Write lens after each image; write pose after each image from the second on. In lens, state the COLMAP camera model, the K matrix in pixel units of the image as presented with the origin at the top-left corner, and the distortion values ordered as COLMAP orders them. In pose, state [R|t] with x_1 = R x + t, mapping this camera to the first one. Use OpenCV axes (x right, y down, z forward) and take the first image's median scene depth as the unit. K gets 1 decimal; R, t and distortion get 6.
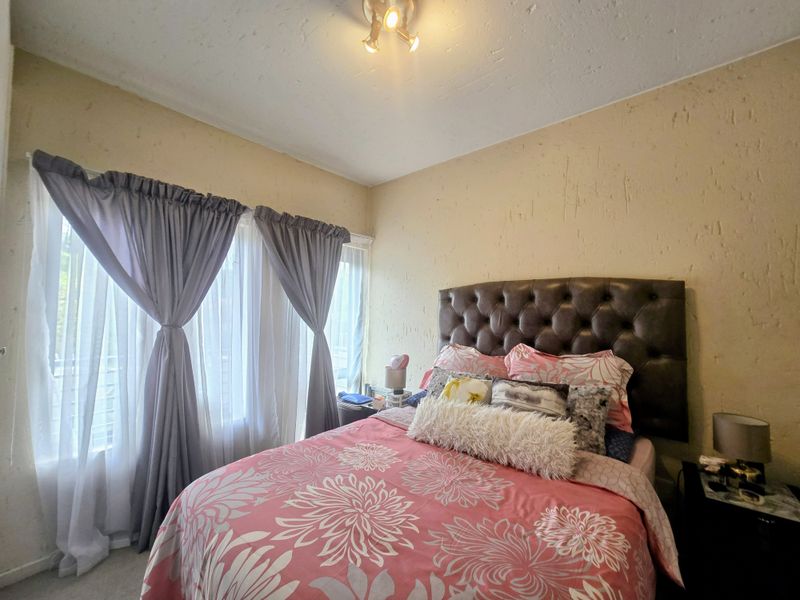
lens RADIAL K [[322.3, 0, 399.7], [0, 322.3, 297.3], [0, 0, 1]] dist [-0.003009, -0.000425]
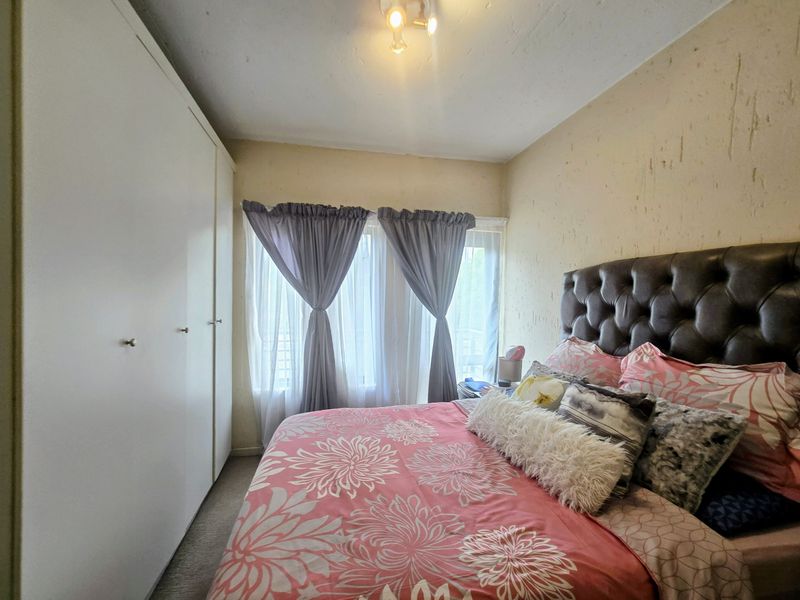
lens RADIAL K [[335.7, 0, 399.0], [0, 335.7, 295.6], [0, 0, 1]] dist [-0.001066, -0.000545]
pose [[0.805354, -0.003619, -0.592783, 0.394813], [0.027421, 0.999138, 0.031153, -0.002151], [0.592159, -0.041344, 0.804760, 0.056805]]
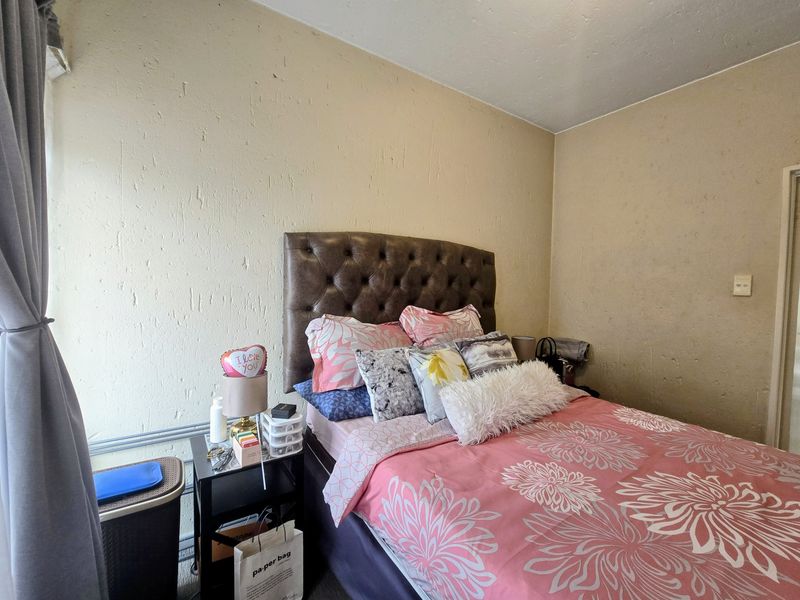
lens RADIAL K [[346.1, 0, 398.9], [0, 346.1, 289.1], [0, 0, 1]] dist [-0.000422, 0.006092]
pose [[0.262668, -0.036885, 0.964181, -0.619767], [-0.064229, 0.996384, 0.055615, 0.047314], [-0.962746, -0.076537, 0.259349, 0.823613]]
